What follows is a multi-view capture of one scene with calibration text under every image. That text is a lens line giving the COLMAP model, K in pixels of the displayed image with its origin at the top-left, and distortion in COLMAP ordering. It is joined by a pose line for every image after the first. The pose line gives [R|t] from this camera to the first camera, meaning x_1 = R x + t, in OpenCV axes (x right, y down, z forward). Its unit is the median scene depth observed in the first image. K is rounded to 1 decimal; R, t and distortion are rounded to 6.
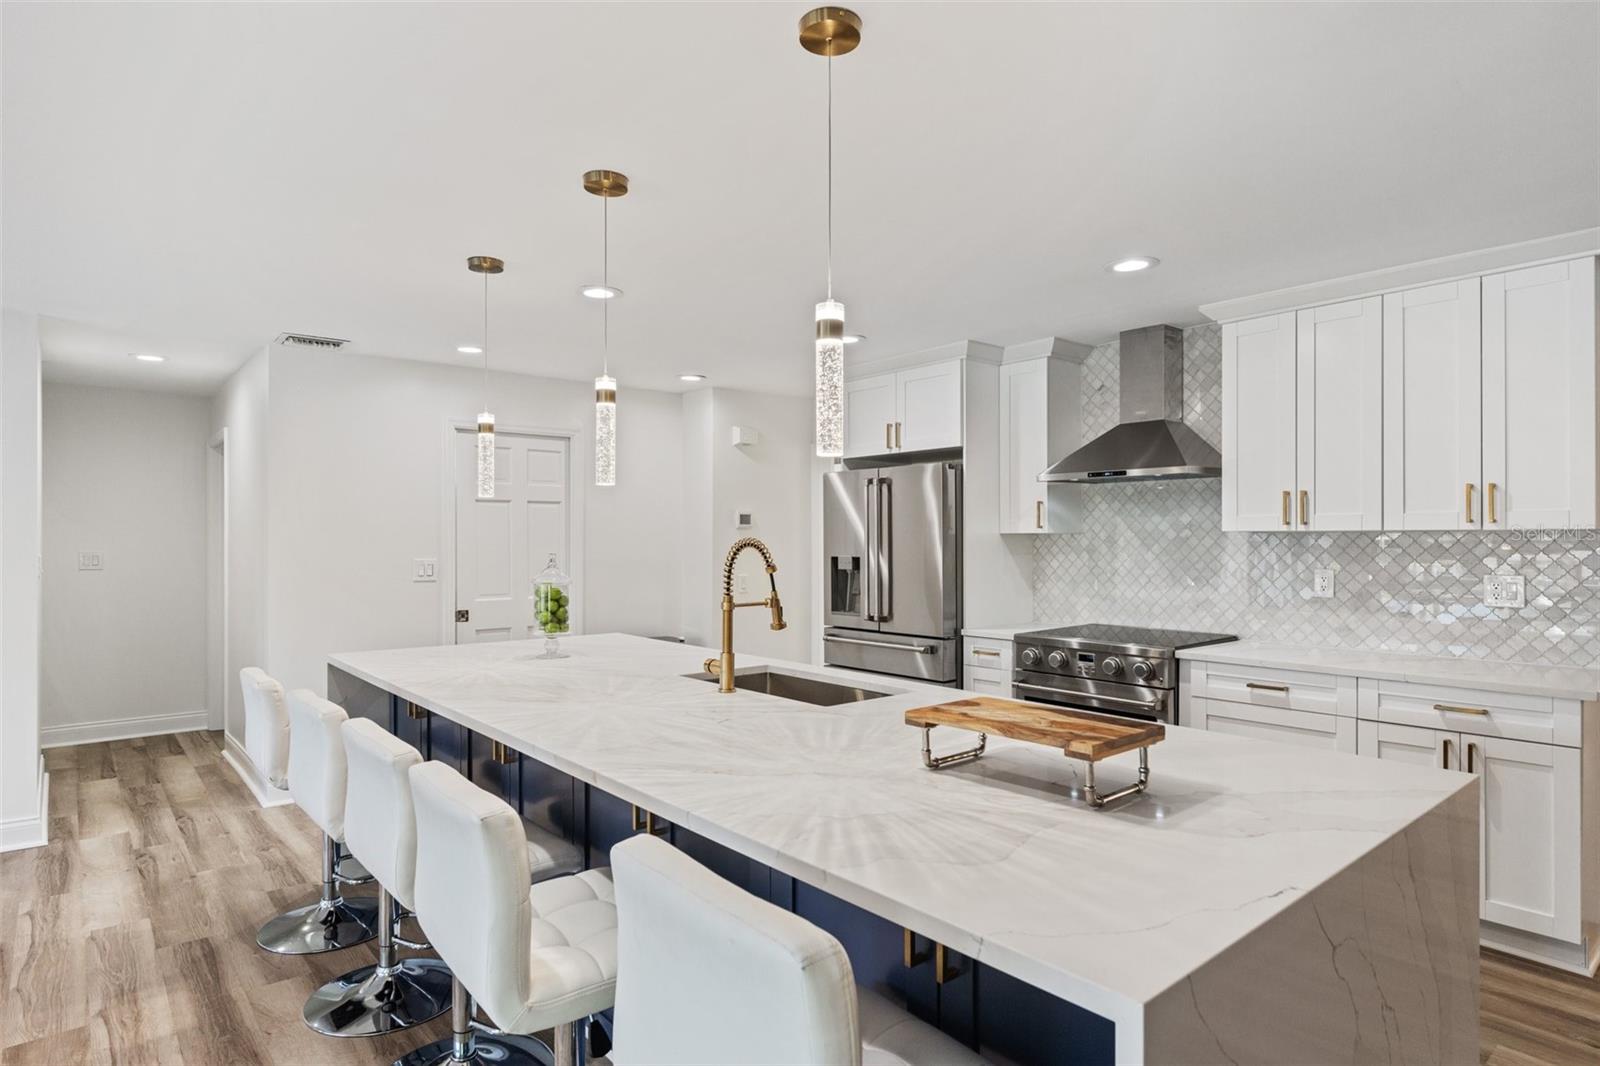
lens RADIAL K [[871.1, 0, 808.5], [0, 871.1, 539.5], [0, 0, 1]] dist [0.001066, -0.001724]
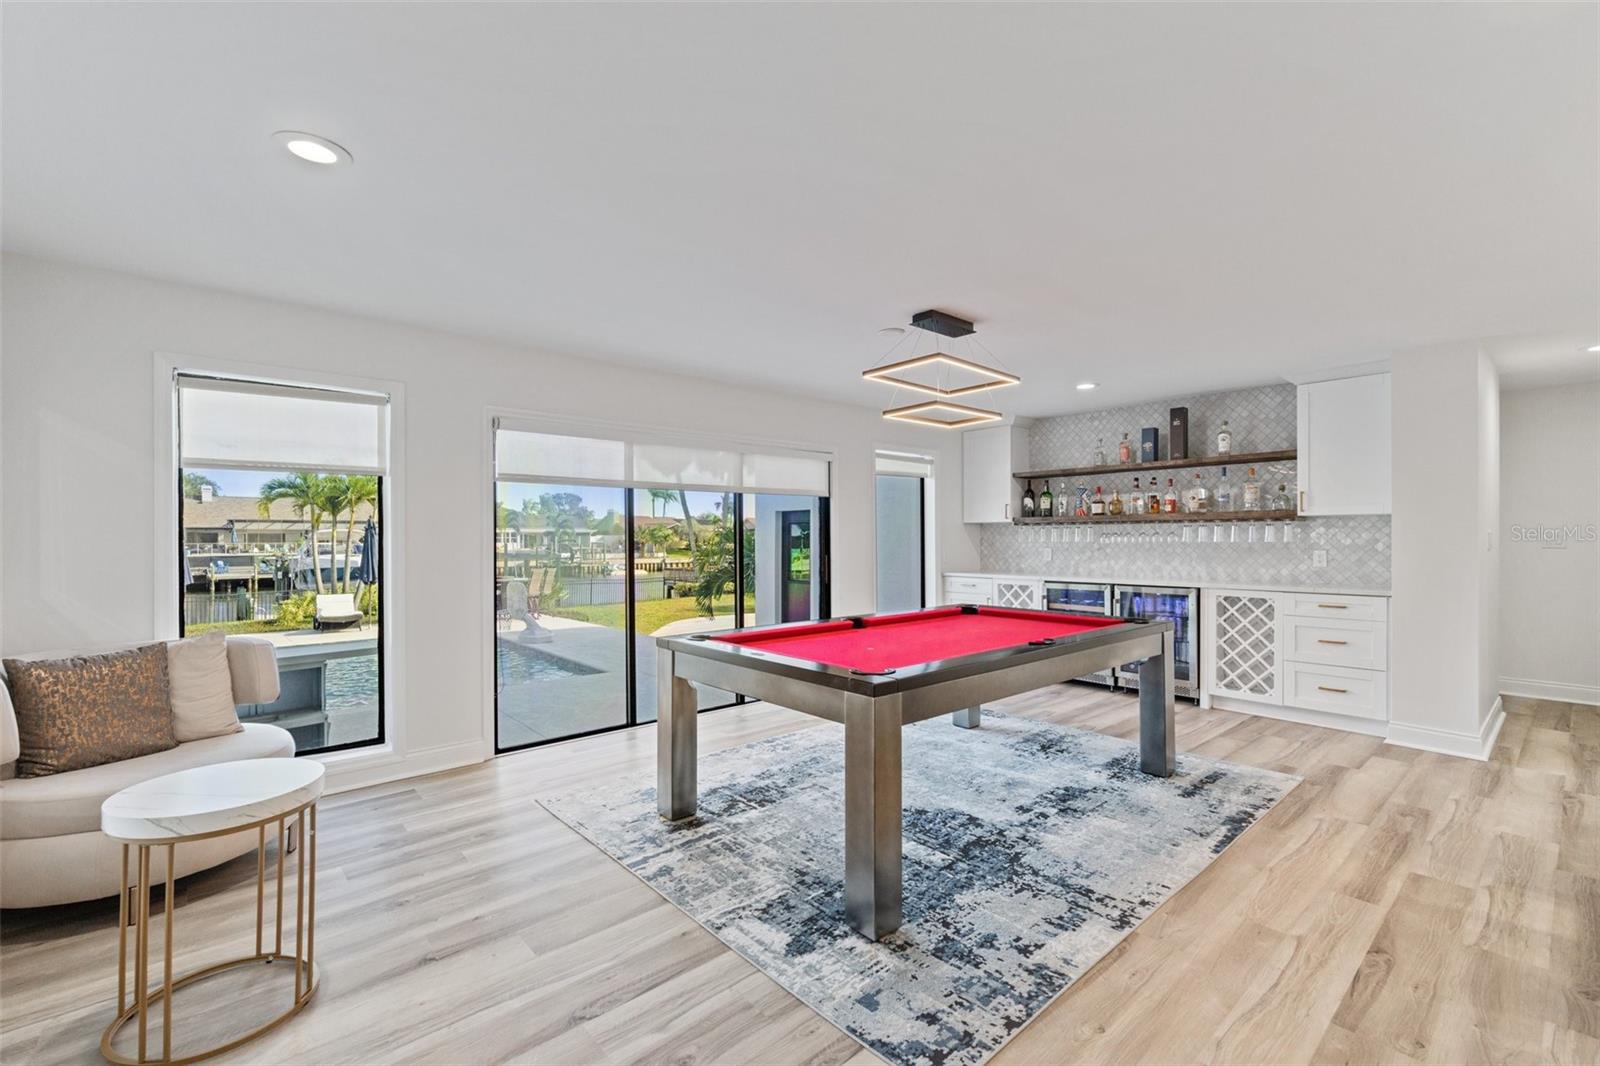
lens RADIAL K [[692.7, 0, 794.0], [0, 692.7, 534.8], [0, 0, 1]] dist [0.003289, 0.000083]
pose [[0.010925, -0.002663, -0.999937, 0.097004], [0.004335, 0.999987, -0.002616, 0.020696], [0.999931, -0.004306, 0.010936, -0.002385]]
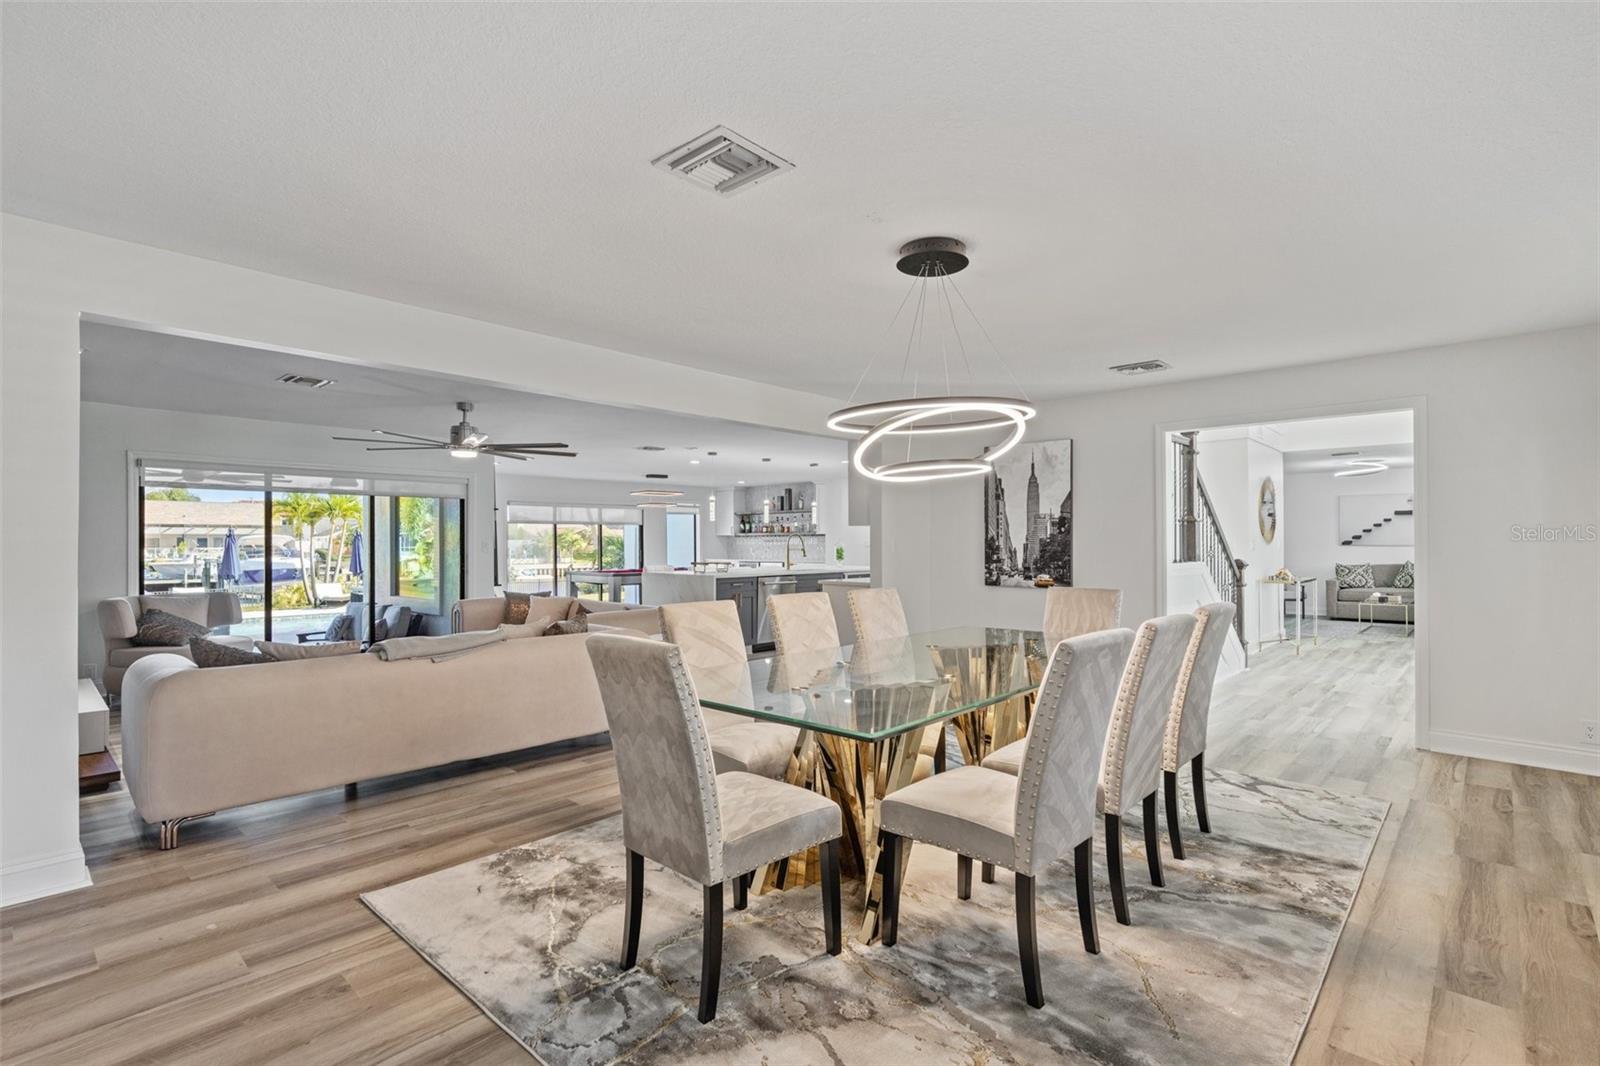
lens RADIAL K [[726.4, 0, 799.1], [0, 726.4, 543.9], [0, 0, 1]] dist [-0.003290, -0.000847]
pose [[0.129854, 0.002801, -0.991529, 1.988670], [0.004517, 0.999984, 0.003417, 0.023293], [0.991523, -0.004923, 0.129839, 0.318901]]
